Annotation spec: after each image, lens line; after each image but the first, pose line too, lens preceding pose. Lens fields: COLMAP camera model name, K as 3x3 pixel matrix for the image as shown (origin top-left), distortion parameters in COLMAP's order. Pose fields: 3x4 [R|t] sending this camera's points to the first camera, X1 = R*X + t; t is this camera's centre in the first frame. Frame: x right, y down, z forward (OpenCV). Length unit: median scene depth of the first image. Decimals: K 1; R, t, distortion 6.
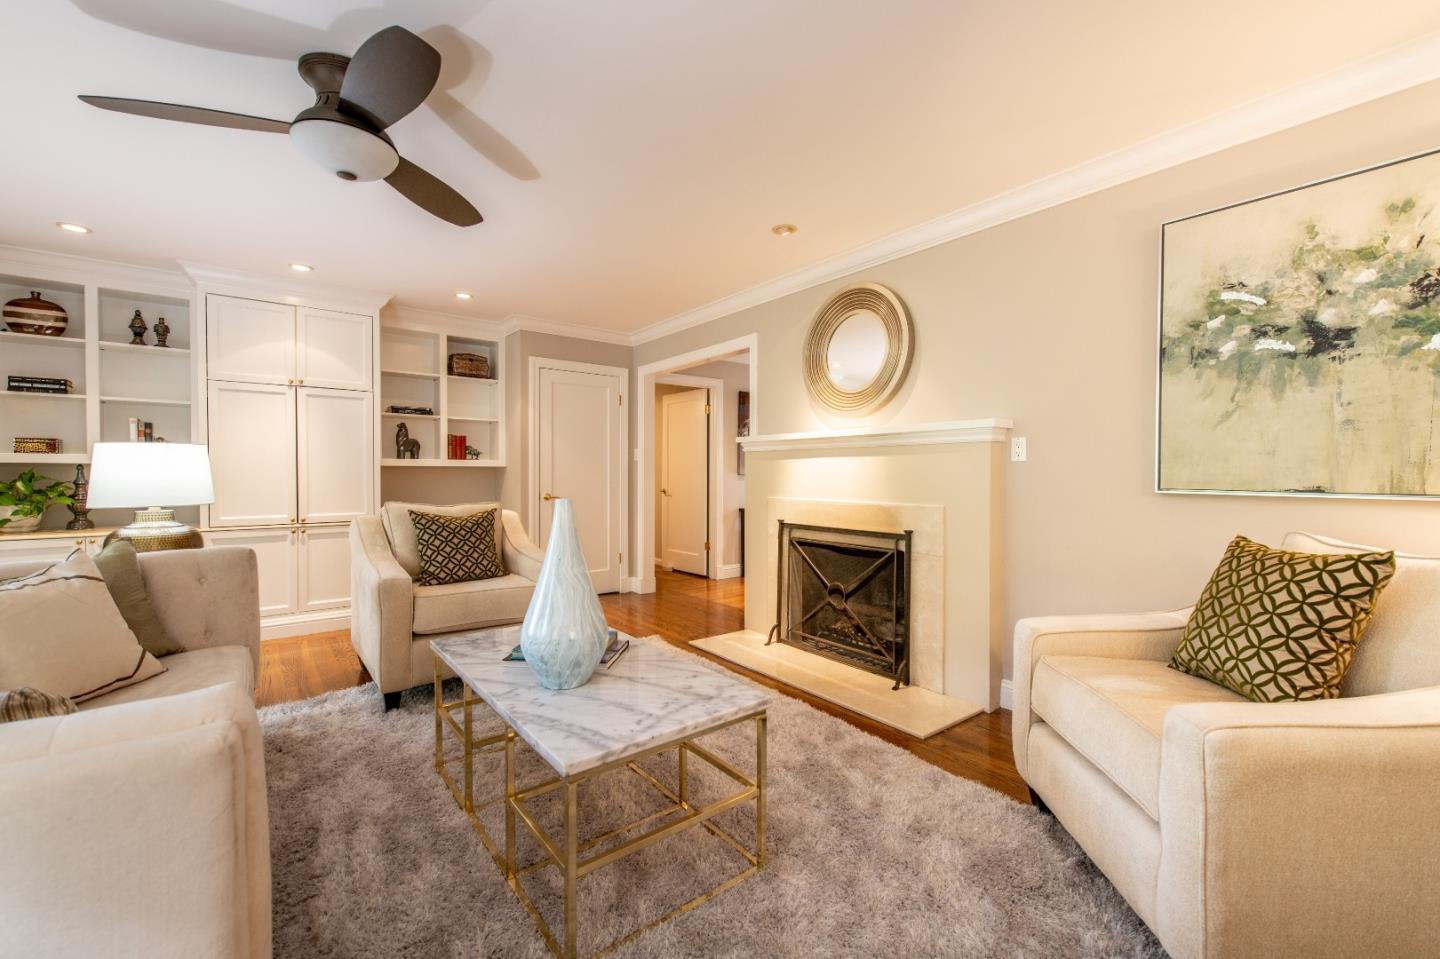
lens RADIAL K [[592.1, 0, 720.0], [0, 592.1, 479.5], [0, 0, 1]] dist [0.000045, -0.000001]
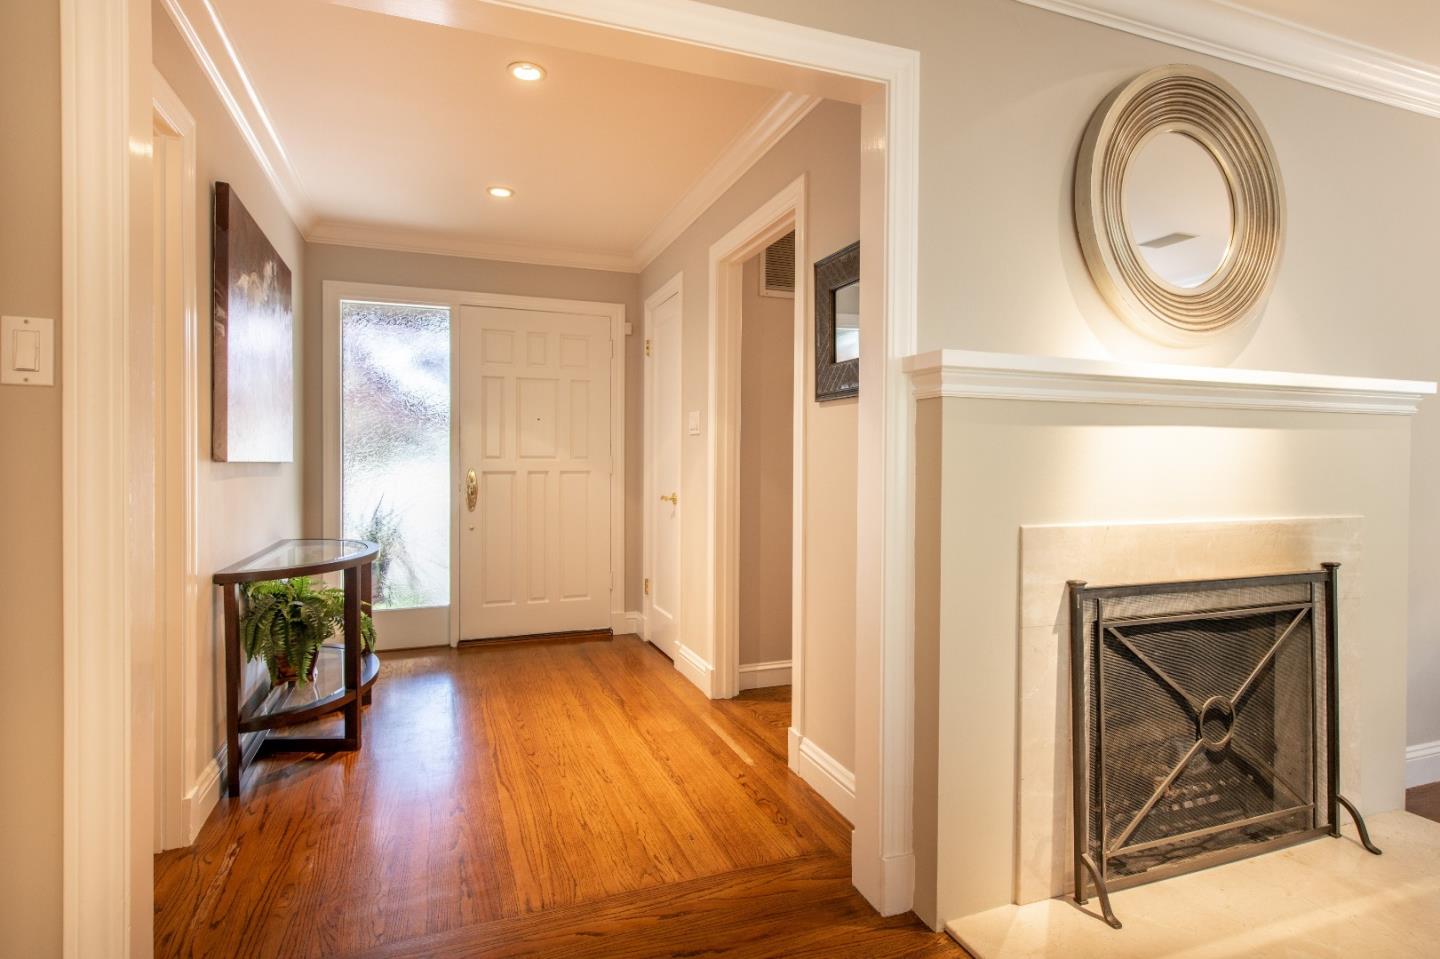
lens RADIAL K [[743.8, 0, 720.0], [0, 743.8, 479.5], [0, 0, 1]] dist [-0.000508, -0.000478]
pose [[0.308820, -0.016142, 0.950984, -0.474104], [0.006845, 0.999868, 0.014749, -0.008315], [-0.951096, 0.001955, 0.308890, 1.180374]]
